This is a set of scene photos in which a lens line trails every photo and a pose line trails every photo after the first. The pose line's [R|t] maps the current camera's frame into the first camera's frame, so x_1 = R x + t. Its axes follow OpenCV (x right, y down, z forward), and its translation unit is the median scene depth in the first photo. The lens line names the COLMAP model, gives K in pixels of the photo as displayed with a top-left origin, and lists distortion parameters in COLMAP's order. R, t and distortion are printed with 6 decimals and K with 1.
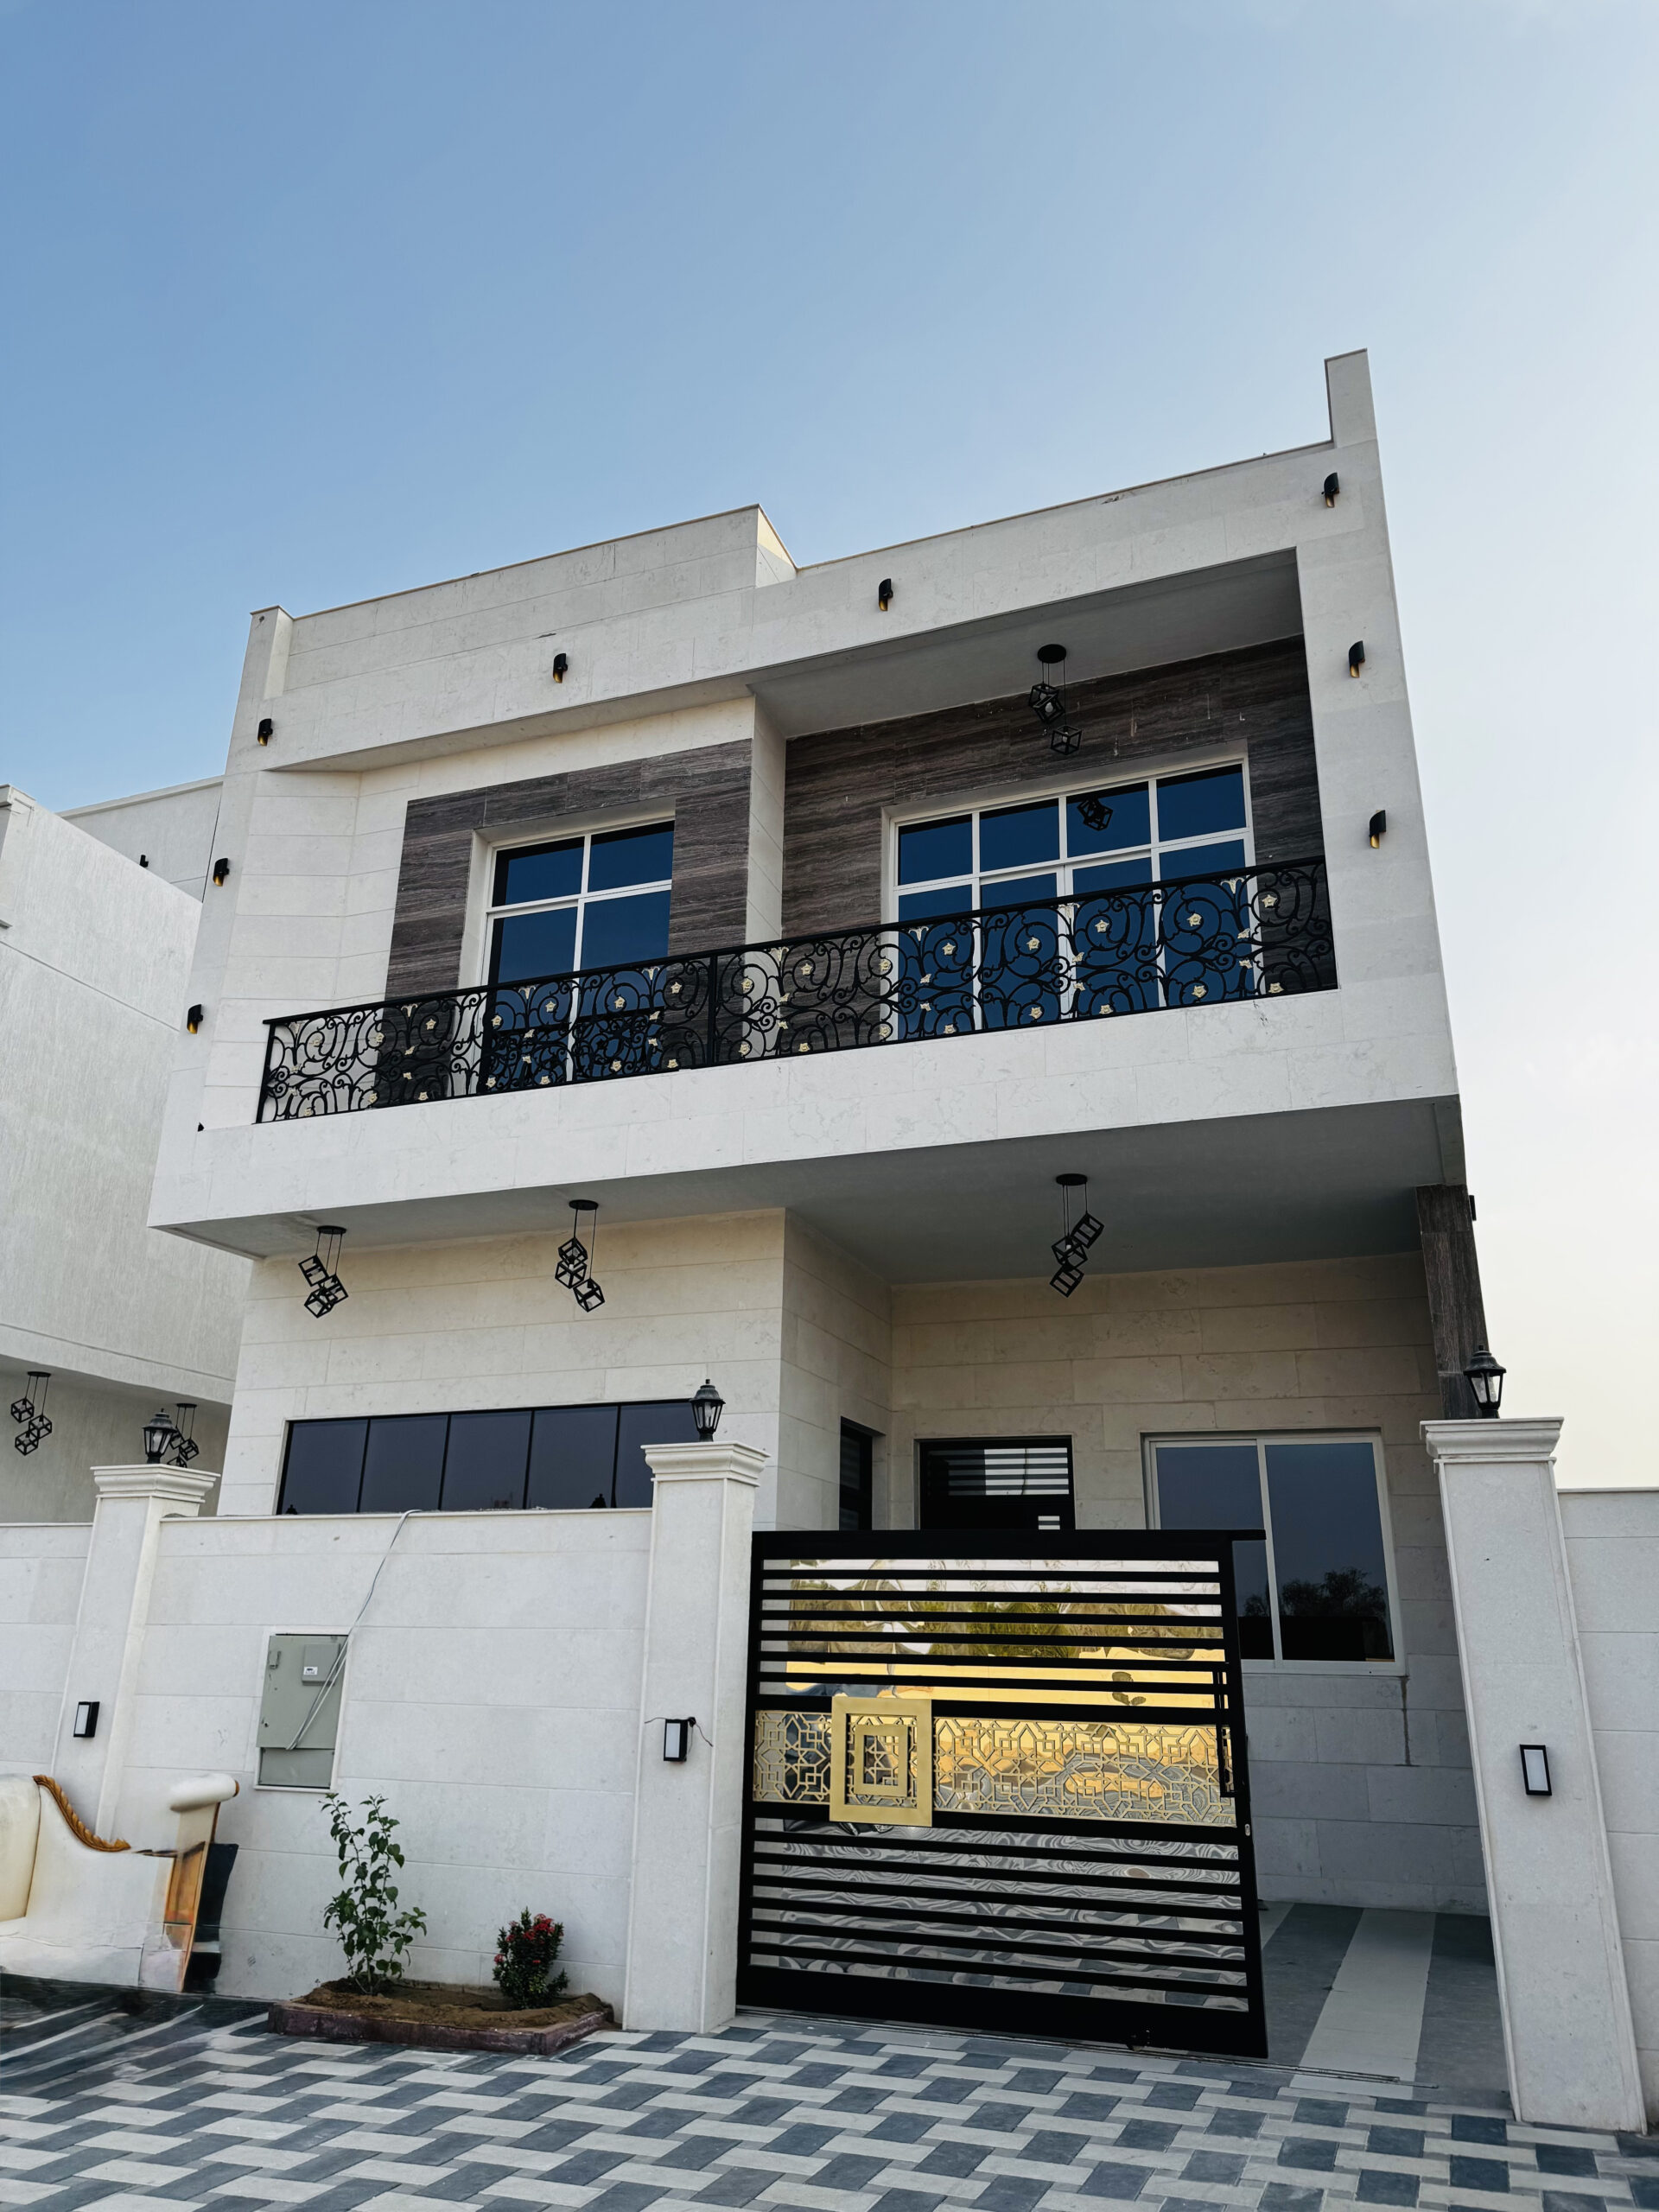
lens RADIAL K [[1561.5, 0, 814.1], [0, 1561.5, 1071.7], [0, 0, 1]] dist [0.060144, -0.057083]
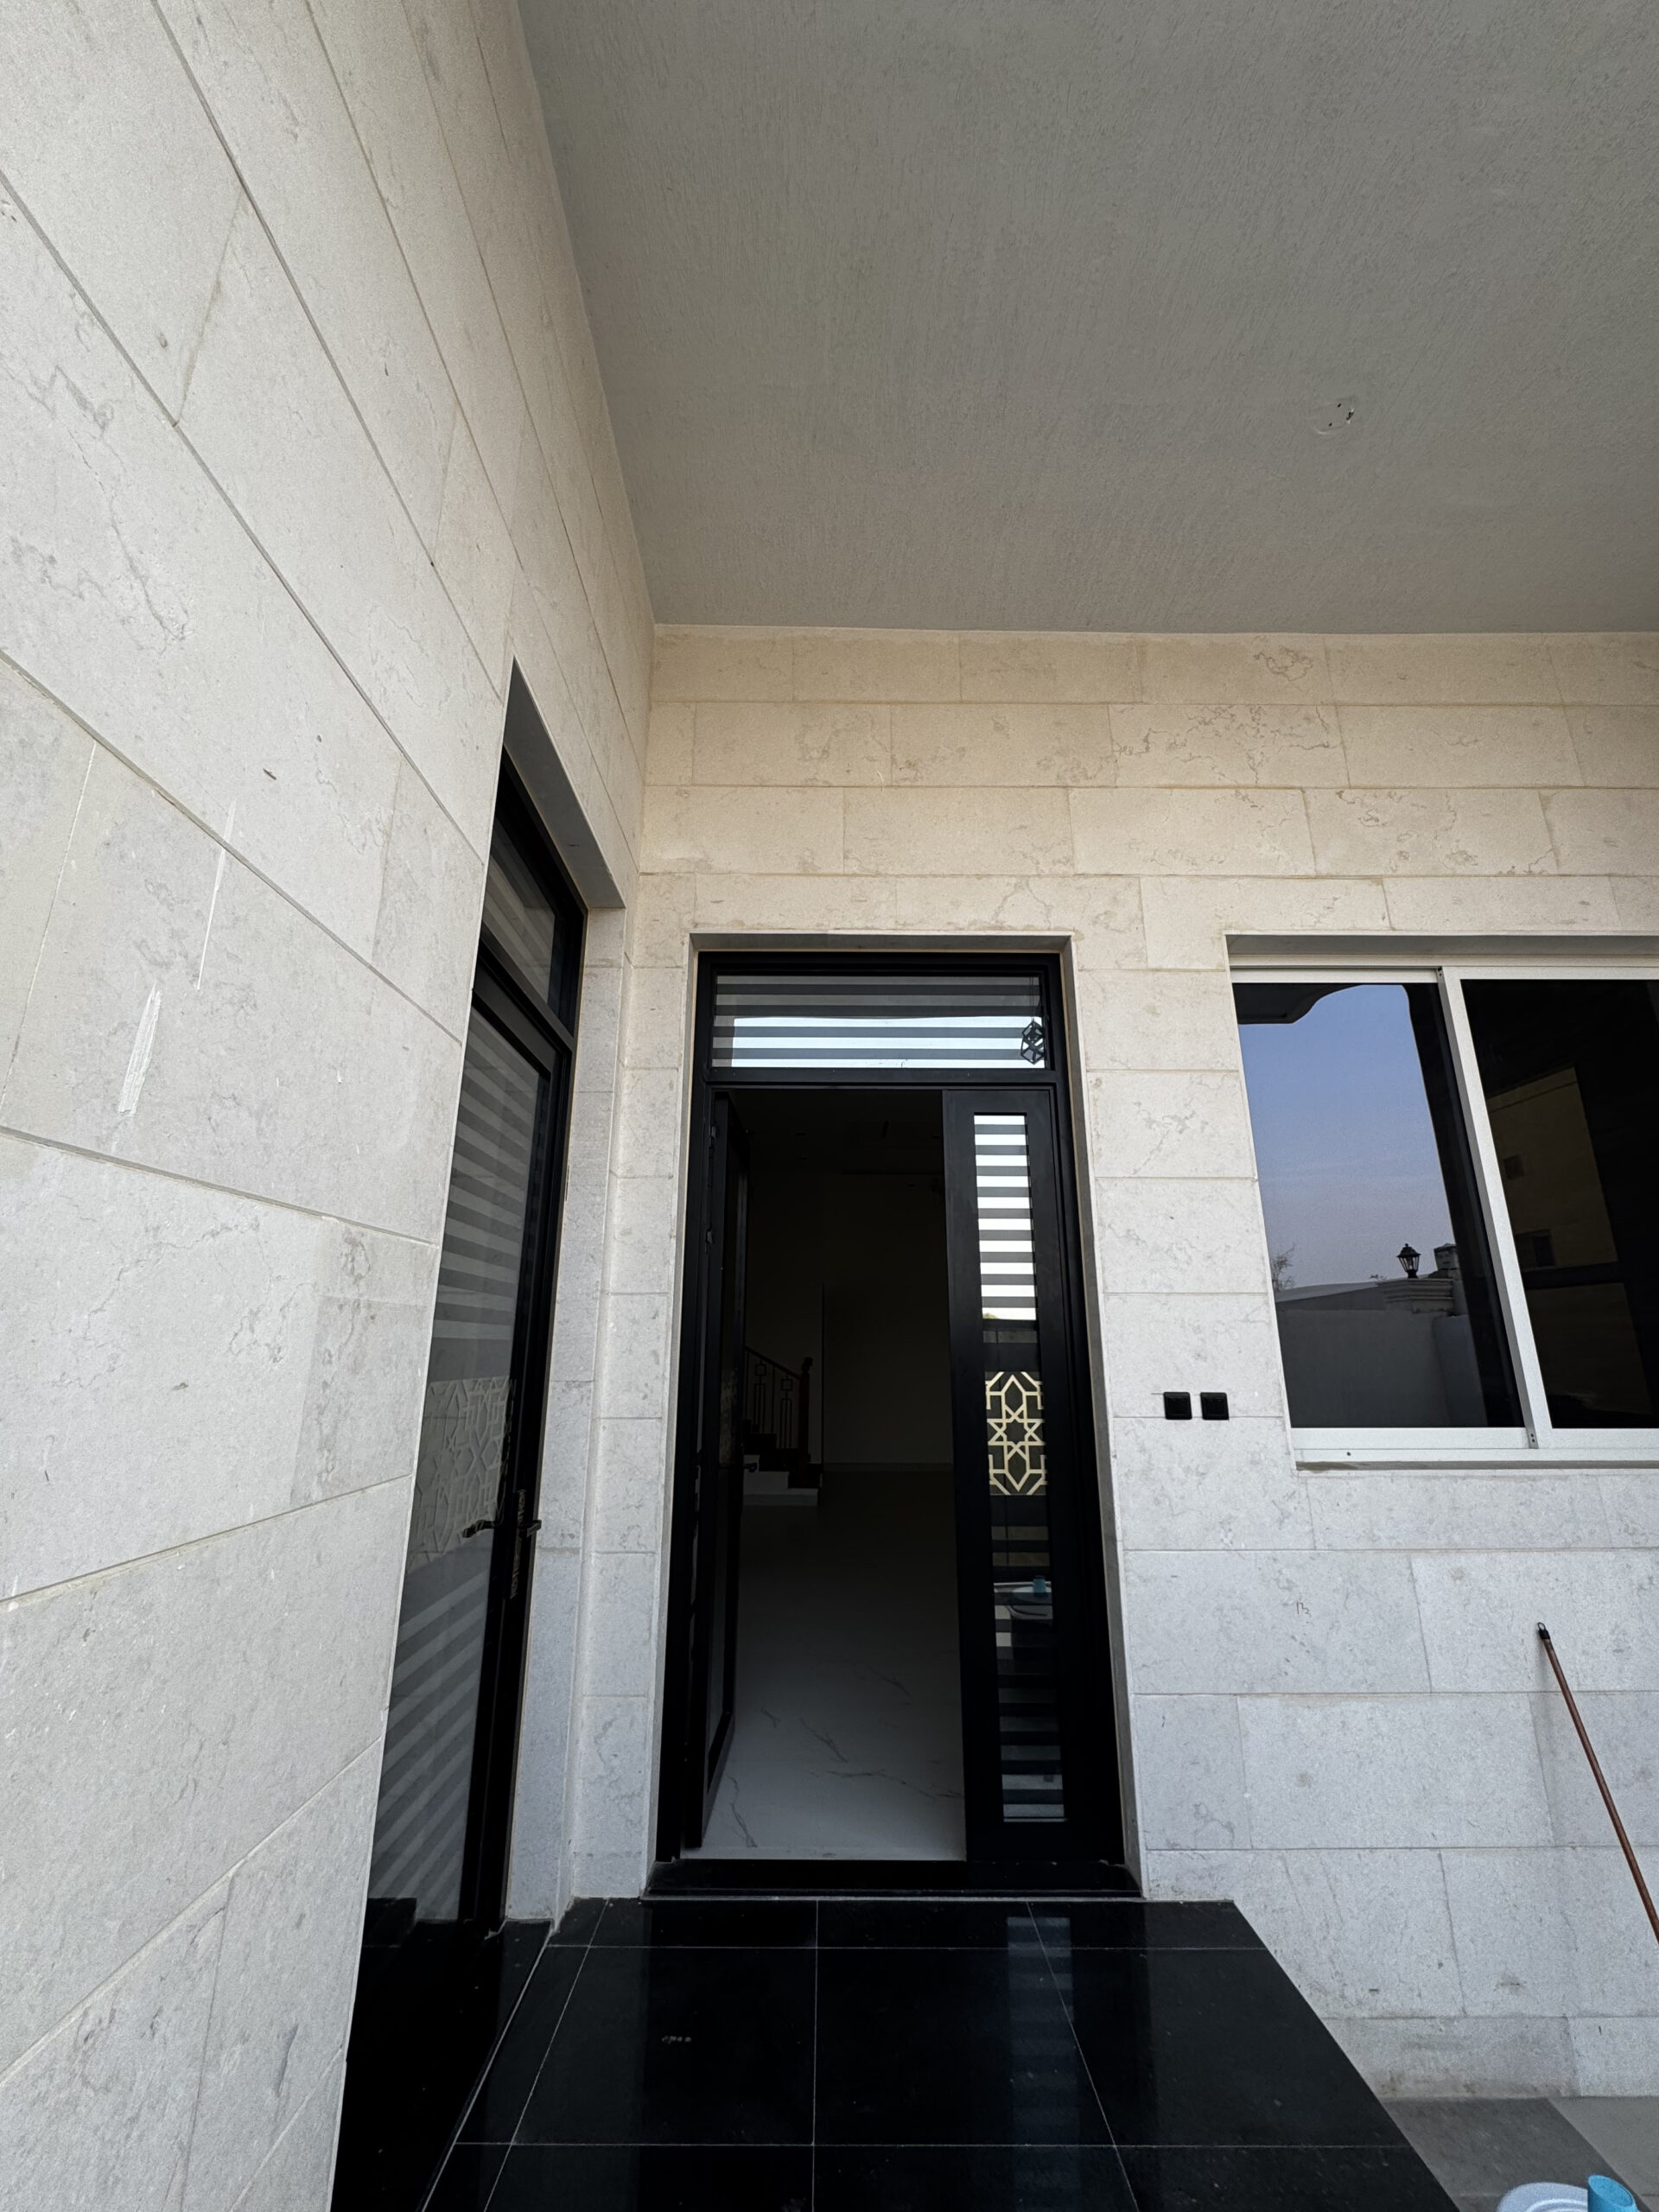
lens RADIAL K [[885.3, 0, 844.5], [0, 885.3, 1099.8], [0, 0, 1]] dist [0.001038, -0.000898]
pose [[0.931425, 0.078719, 0.355318, 0.026246], [-0.107499, 0.992273, 0.061961, 0.314958], [-0.347695, -0.095908, 0.932690, 0.926885]]
